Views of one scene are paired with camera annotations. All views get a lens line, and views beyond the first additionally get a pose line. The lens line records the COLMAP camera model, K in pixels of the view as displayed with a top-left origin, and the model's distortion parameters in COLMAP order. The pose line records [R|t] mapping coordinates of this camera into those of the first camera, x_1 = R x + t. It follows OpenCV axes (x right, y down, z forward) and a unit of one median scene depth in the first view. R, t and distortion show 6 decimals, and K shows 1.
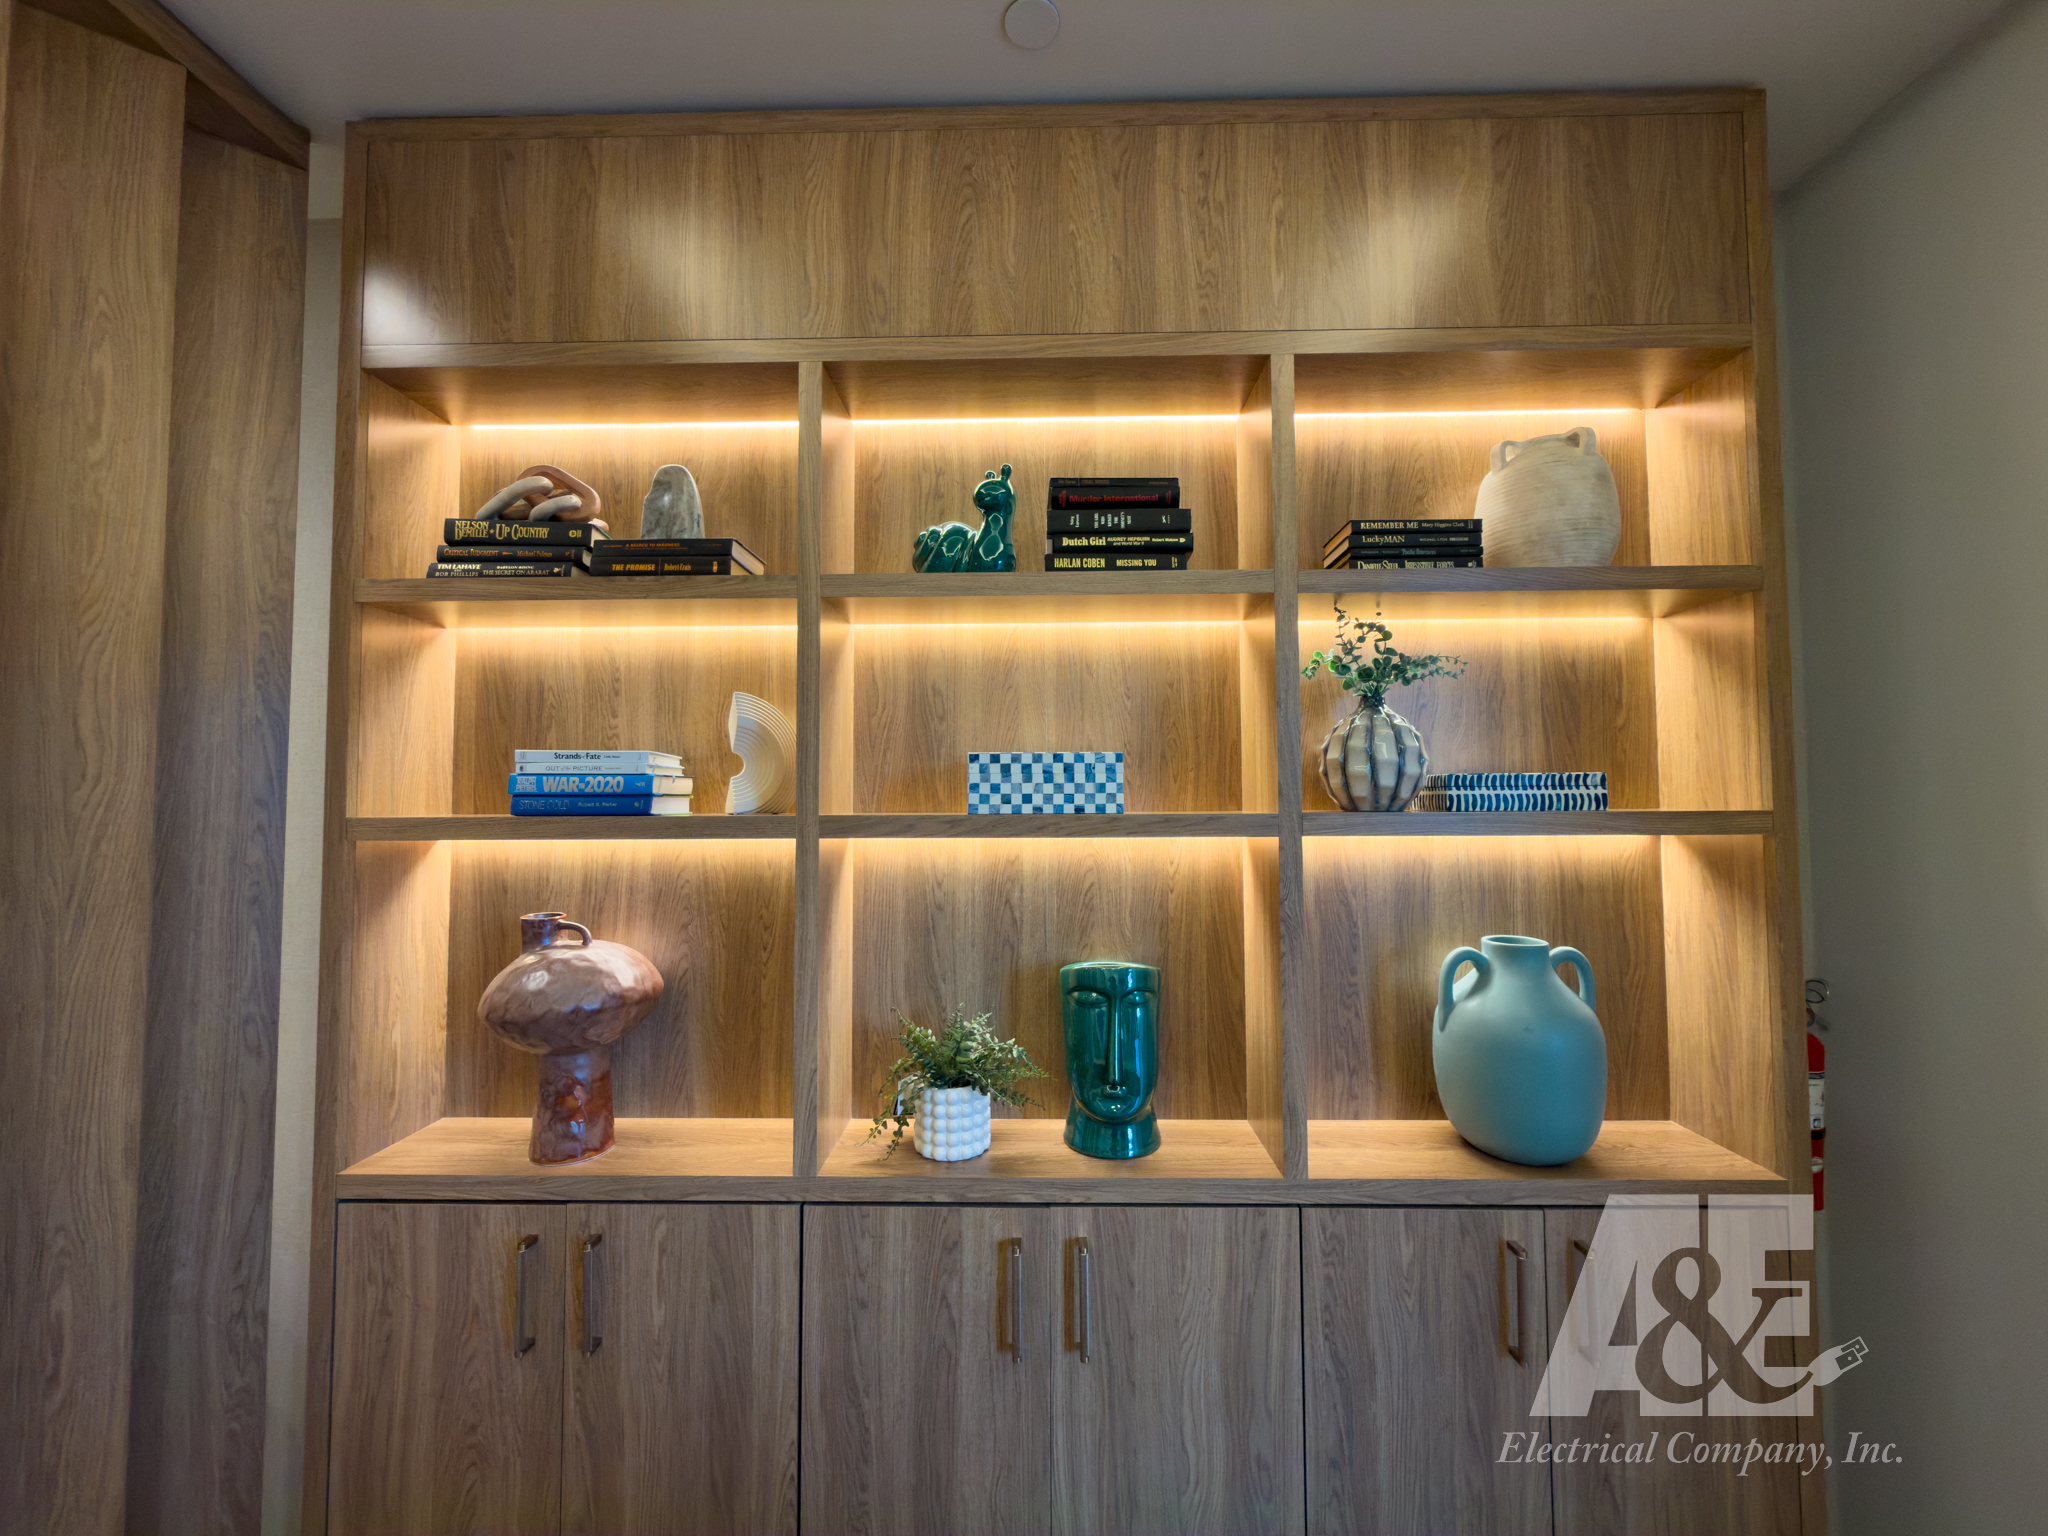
lens RADIAL K [[814.6, 0, 1024.0], [0, 814.6, 768.0], [0, 0, 1]] dist [0.000530, 0.000146]
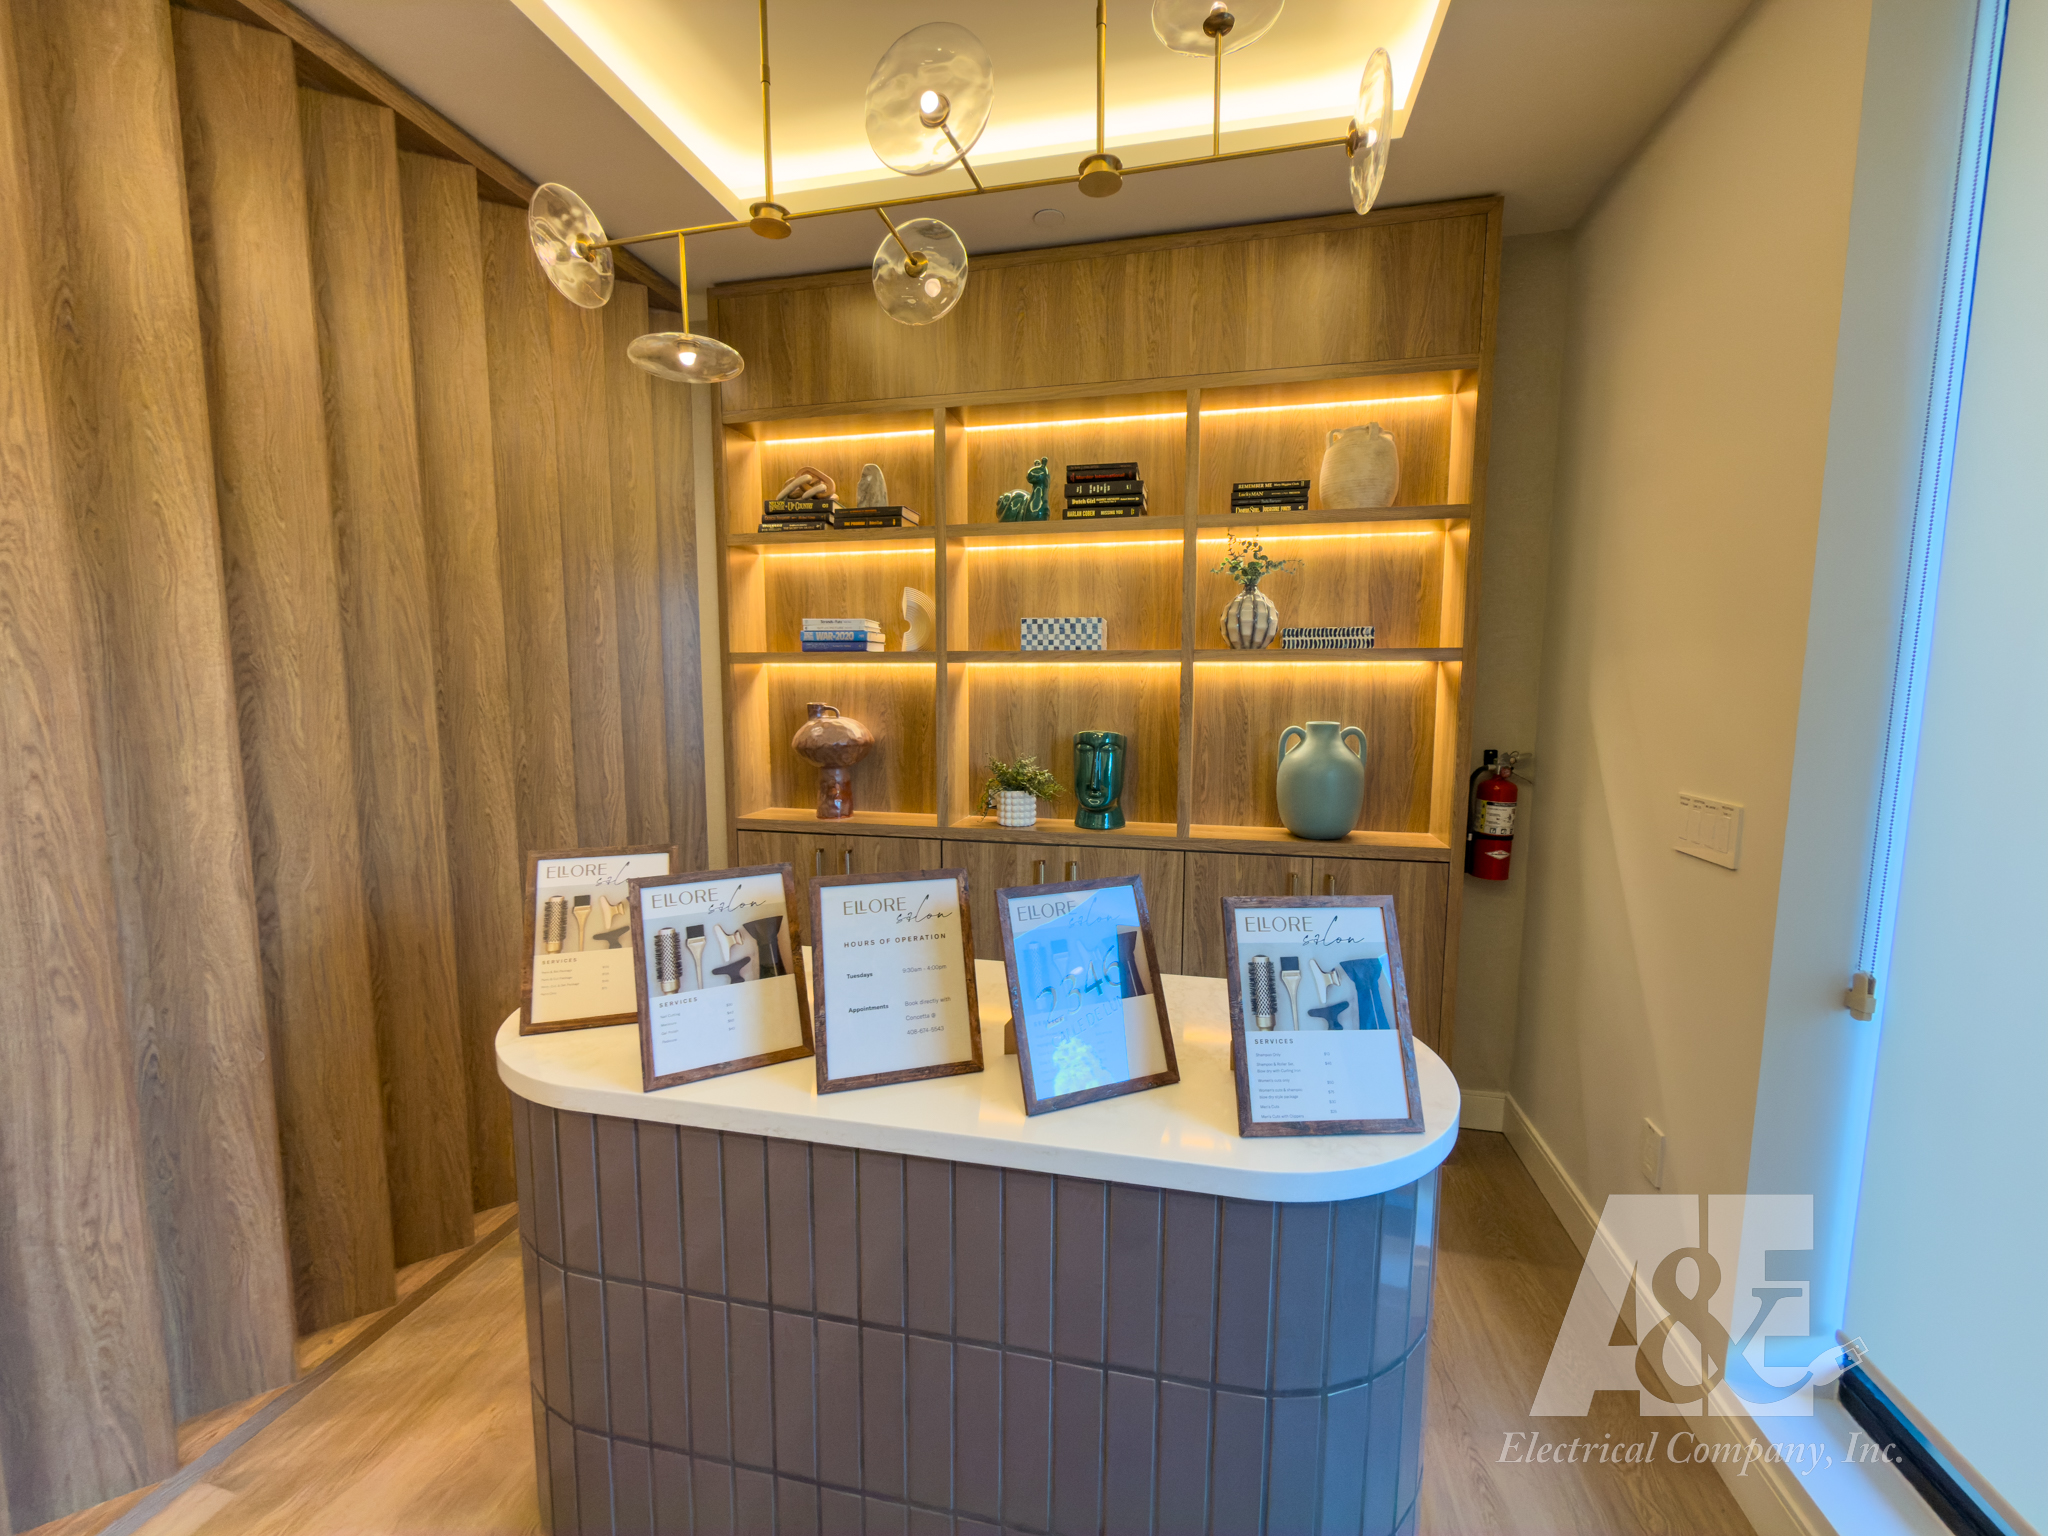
lens RADIAL K [[814.6, 0, 1024.0], [0, 814.6, 768.0], [0, 0, 1]] dist [0.000530, 0.000146]
pose [[0.980060, 0.028311, -0.196674, 0.317092], [0.001150, 0.988973, 0.148091, 0.044667], [0.198698, -0.145364, 0.969221, -0.889120]]
